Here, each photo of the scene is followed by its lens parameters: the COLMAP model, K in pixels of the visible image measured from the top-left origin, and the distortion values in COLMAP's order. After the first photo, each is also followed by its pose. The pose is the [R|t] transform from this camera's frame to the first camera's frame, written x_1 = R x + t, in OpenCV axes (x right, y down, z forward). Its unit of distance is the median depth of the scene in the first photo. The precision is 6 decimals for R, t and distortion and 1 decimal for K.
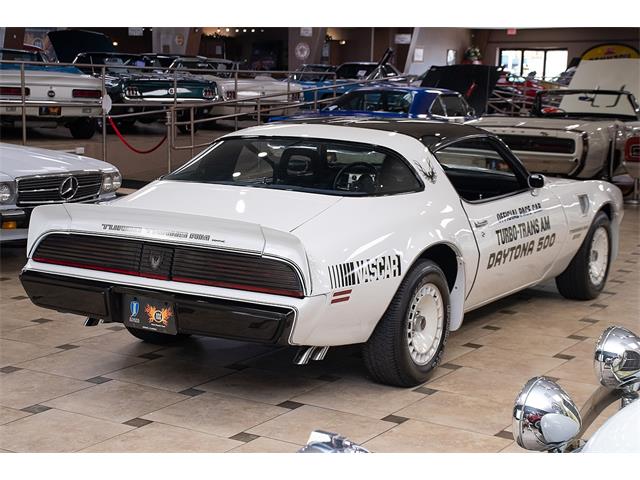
lens RADIAL K [[1110.7, 0, 320.0], [0, 1110.7, 240.0], [0, 0, 1]] dist [0.286686, 0.012375]
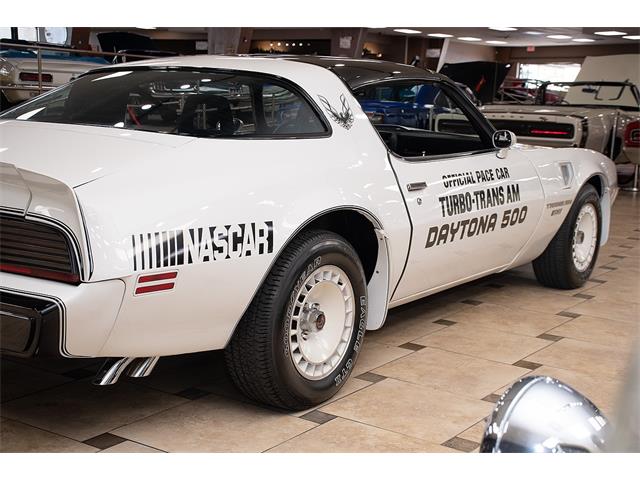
lens RADIAL K [[913.5, 0, 320.0], [0, 913.5, 240.0], [0, 0, 1]] dist [0.162406, 0.070114]
pose [[0.998141, 0.014857, -0.059113, 0.116718], [-0.014293, 0.999848, 0.009964, 0.015828], [0.059252, -0.009101, 0.998202, 0.386183]]
